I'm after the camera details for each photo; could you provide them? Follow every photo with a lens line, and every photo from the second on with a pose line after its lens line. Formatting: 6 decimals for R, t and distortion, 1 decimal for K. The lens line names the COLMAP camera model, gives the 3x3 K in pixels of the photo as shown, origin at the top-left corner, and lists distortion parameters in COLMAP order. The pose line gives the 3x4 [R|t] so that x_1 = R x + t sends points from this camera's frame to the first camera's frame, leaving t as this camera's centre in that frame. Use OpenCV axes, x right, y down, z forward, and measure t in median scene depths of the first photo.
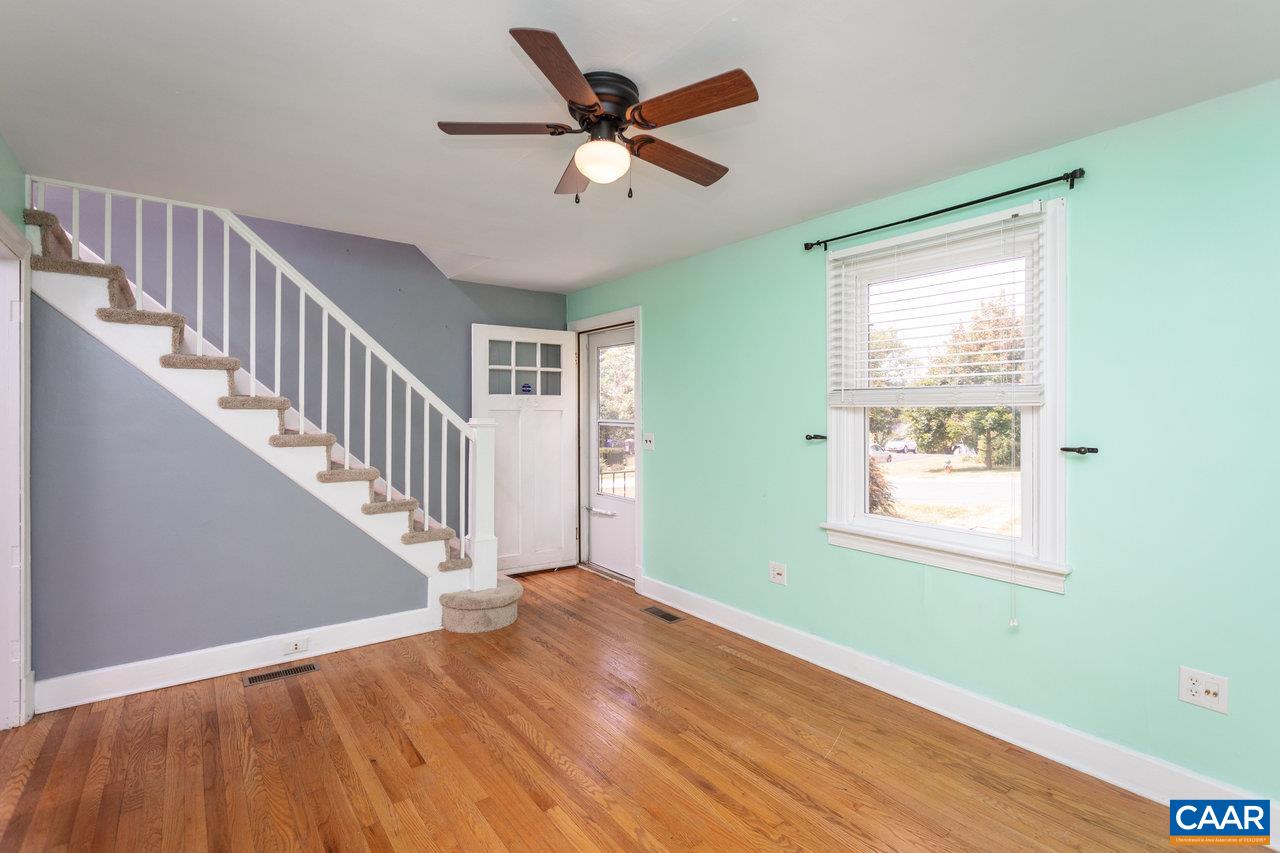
lens RADIAL K [[602.1, 0, 641.5], [0, 602.1, 413.0], [0, 0, 1]] dist [0.002749, -0.000023]
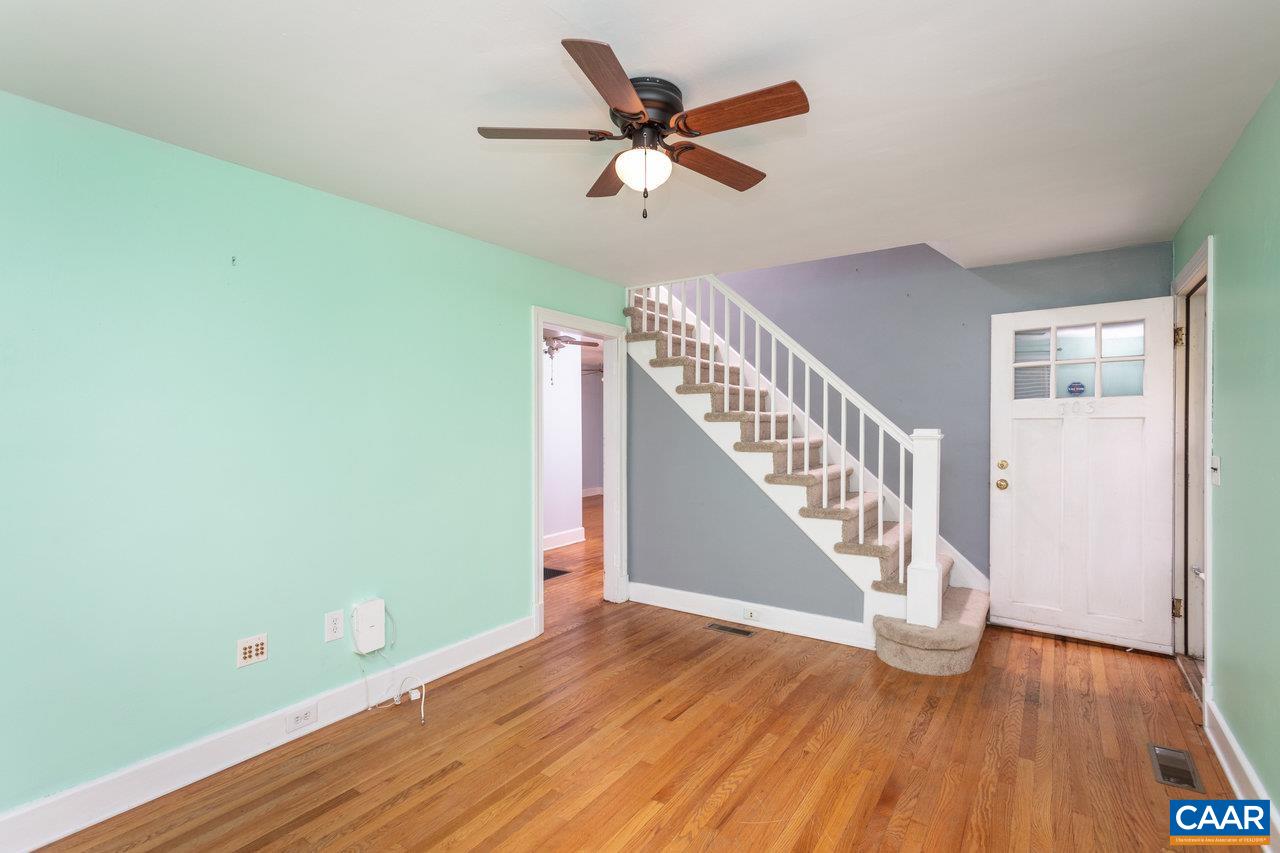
lens RADIAL K [[597.4, 0, 636.7], [0, 597.4, 429.9], [0, 0, 1]] dist [-0.000126, 0.000180]
pose [[0.317069, 0.003072, -0.948398, 0.526669], [0.006410, 0.999965, 0.005382, 0.003476], [0.948381, -0.007785, 0.317038, 0.412925]]
